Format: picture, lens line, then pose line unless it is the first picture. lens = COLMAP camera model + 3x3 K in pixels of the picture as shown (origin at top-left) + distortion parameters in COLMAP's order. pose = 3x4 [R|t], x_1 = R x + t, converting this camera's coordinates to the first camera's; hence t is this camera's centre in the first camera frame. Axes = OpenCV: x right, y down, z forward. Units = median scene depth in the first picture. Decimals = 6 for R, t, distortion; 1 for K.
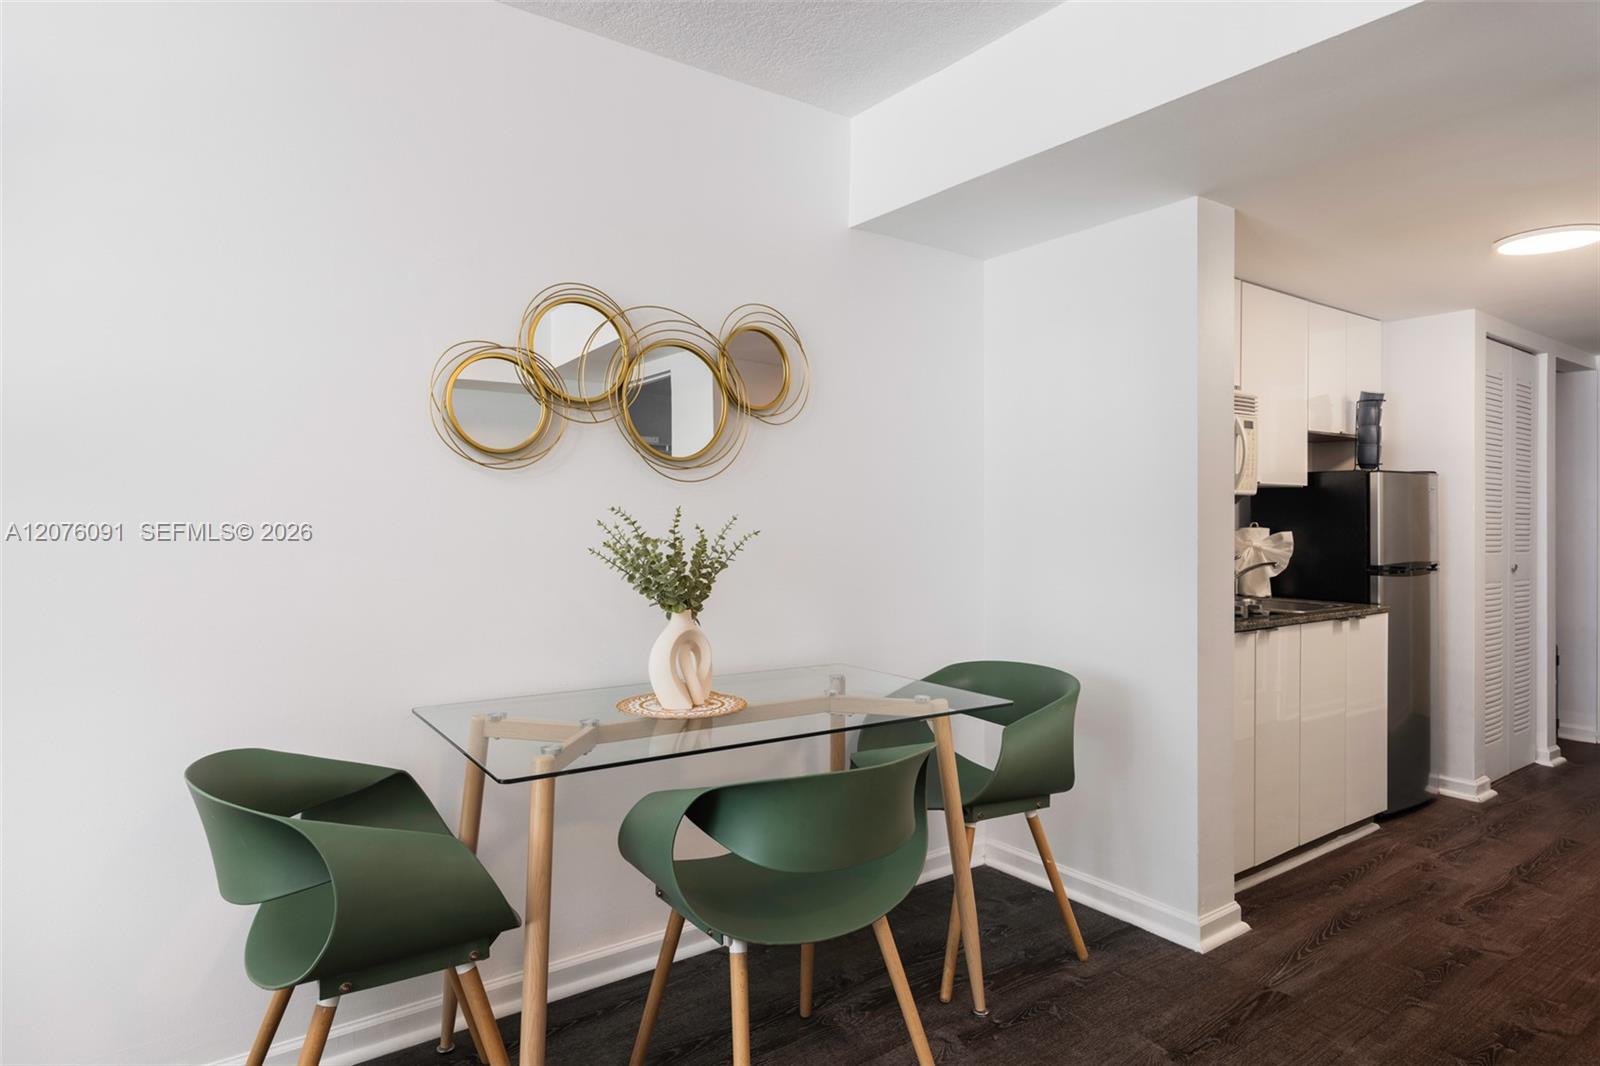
lens RADIAL K [[912.5, 0, 798.1], [0, 912.5, 525.8], [0, 0, 1]] dist [-0.000366, -0.001714]
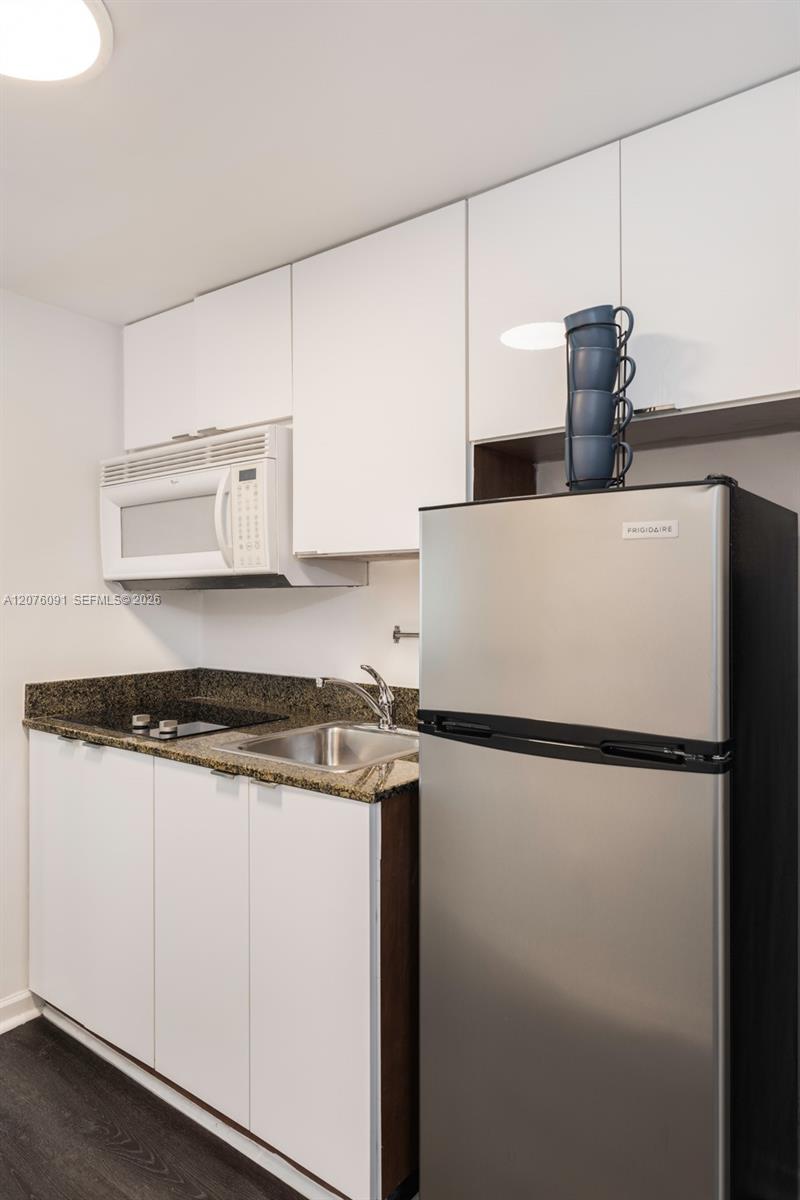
lens RADIAL K [[758.0, 0, 400.0], [0, 758.0, 600.0], [0, 0, 1]] dist [0.001256, 0.000124]
pose [[0.273836, 0.001190, -0.961776, 0.957435], [-0.009937, 0.999949, -0.001592, -0.011826], [0.961725, 0.009993, 0.273834, 0.834254]]
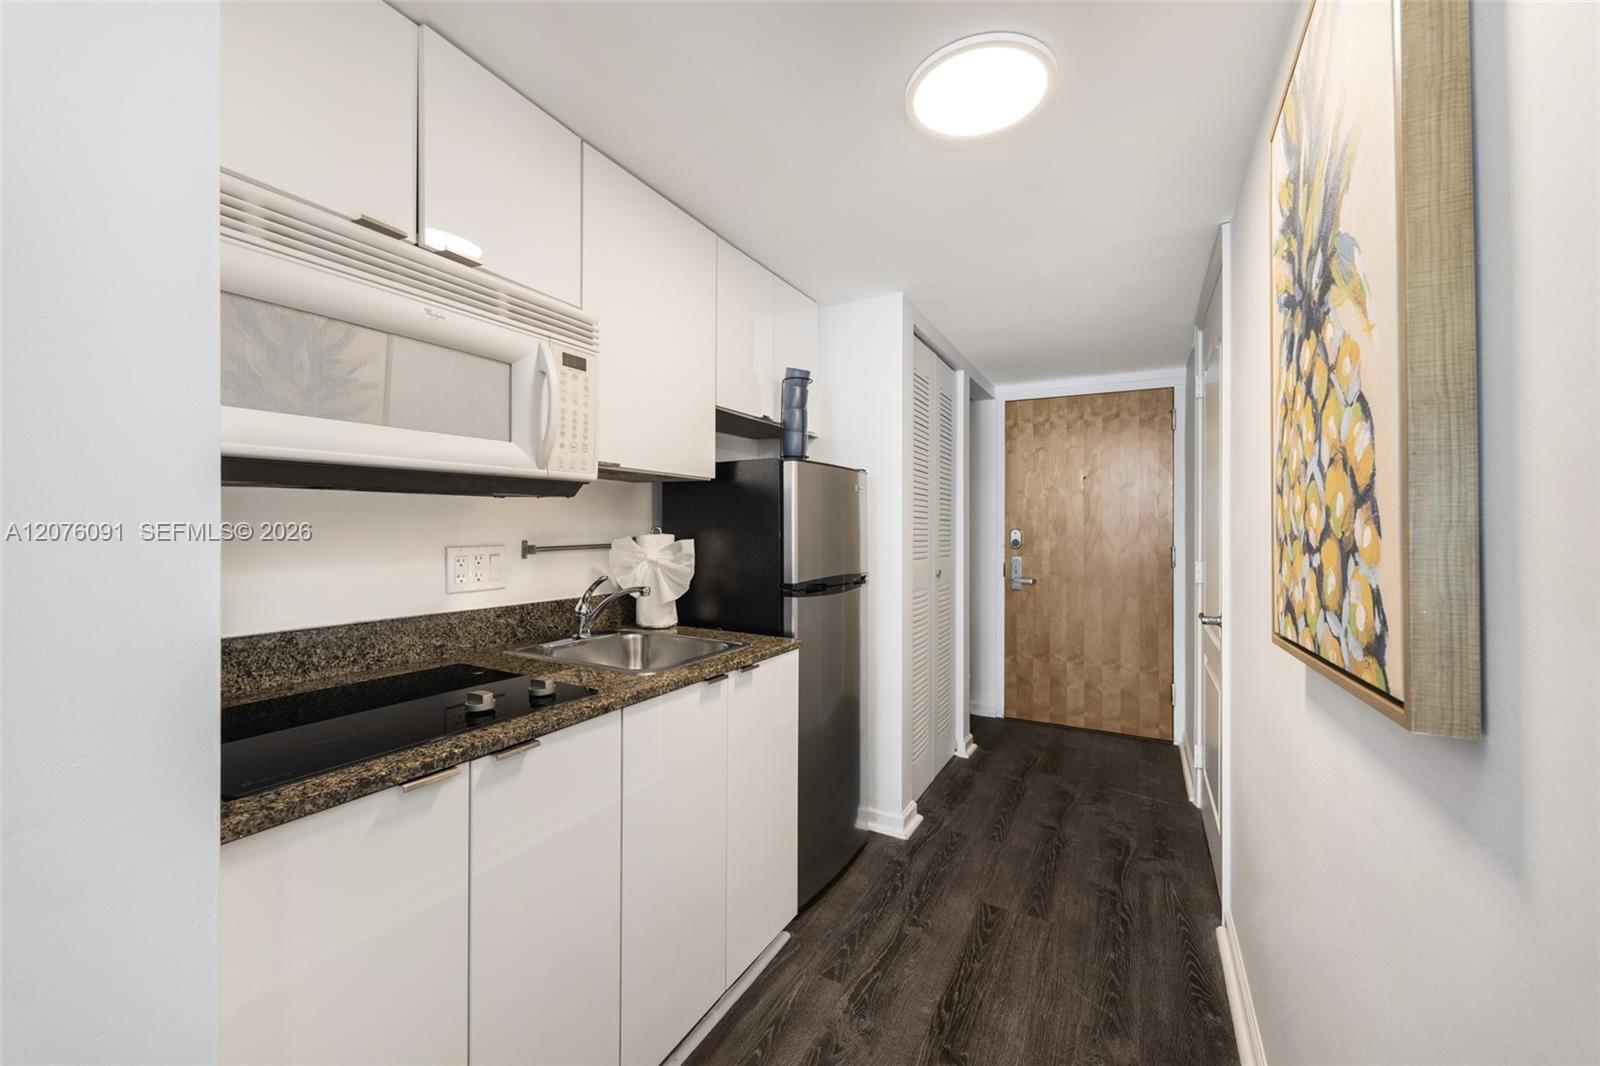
lens RADIAL K [[627.0, 0, 800.2], [0, 627.0, 525.1], [0, 0, 1]] dist [0.000298, 0.000006]
pose [[0.903466, 0.007548, 0.428593, 0.395735], [-0.002545, 0.999922, -0.012244, 0.000680], [-0.428652, 0.009972, 0.903415, 0.495683]]
